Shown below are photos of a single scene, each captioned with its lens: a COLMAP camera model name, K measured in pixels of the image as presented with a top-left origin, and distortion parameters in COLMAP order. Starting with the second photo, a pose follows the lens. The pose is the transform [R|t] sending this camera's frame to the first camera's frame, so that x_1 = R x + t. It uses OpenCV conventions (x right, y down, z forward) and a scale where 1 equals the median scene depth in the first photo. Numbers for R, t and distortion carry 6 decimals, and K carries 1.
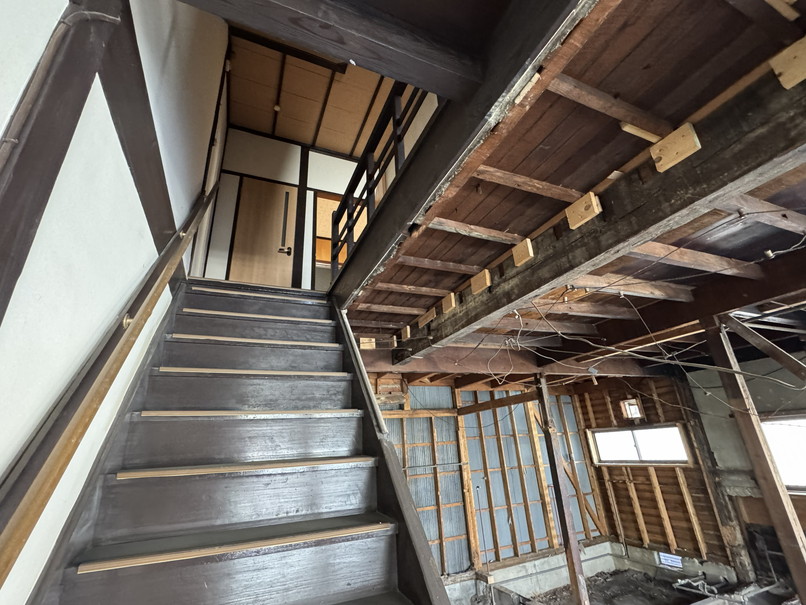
lens RADIAL K [[366.0, 0, 403.0], [0, 366.0, 302.5], [0, 0, 1]] dist [-0.000630, 0.000101]
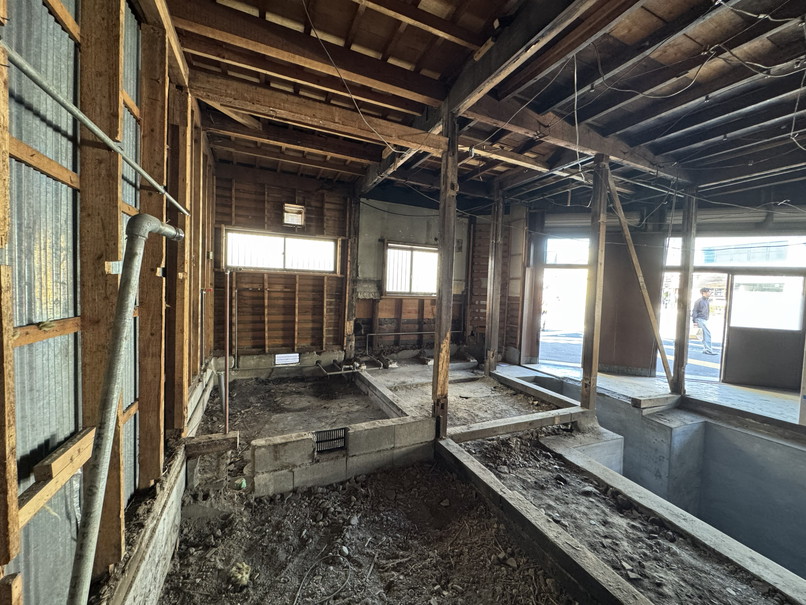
lens RADIAL K [[321.7, 0, 401.7], [0, 321.7, 302.0], [0, 0, 1]] dist [-0.002756, -0.000332]
pose [[-0.012548, 0.019345, 0.999734, -0.168961], [-0.399833, 0.916306, -0.022749, 0.446161], [-0.916502, -0.400012, -0.003763, 0.764625]]
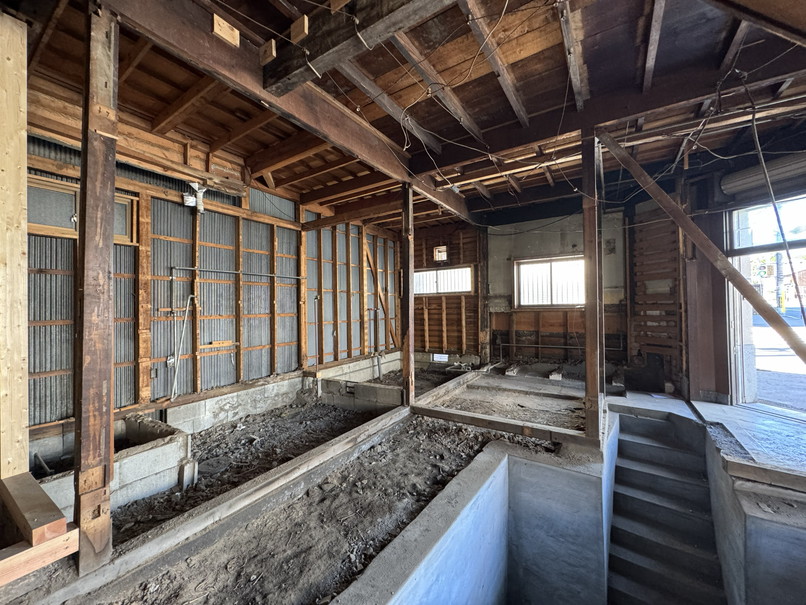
lens RADIAL K [[321.7, 0, 401.7], [0, 321.7, 302.0], [0, 0, 1]] dist [-0.002756, -0.000332]
pose [[0.834739, 0.056720, 0.547716, -0.078926], [-0.233317, 0.937410, 0.258508, 0.217342], [-0.498772, -0.343578, 0.795727, 0.165043]]
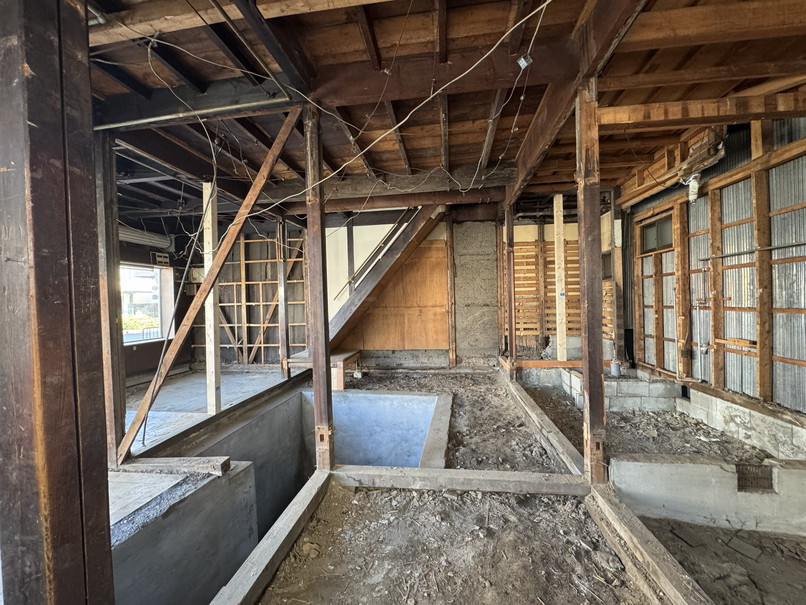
lens RADIAL K [[321.7, 0, 401.7], [0, 321.7, 302.0], [0, 0, 1]] dist [-0.002756, -0.000332]
pose [[-0.521535, 0.080686, -0.849406, 0.763216], [0.367738, 0.919567, -0.138441, 0.363492], [0.769915, -0.384560, -0.509258, 0.732878]]
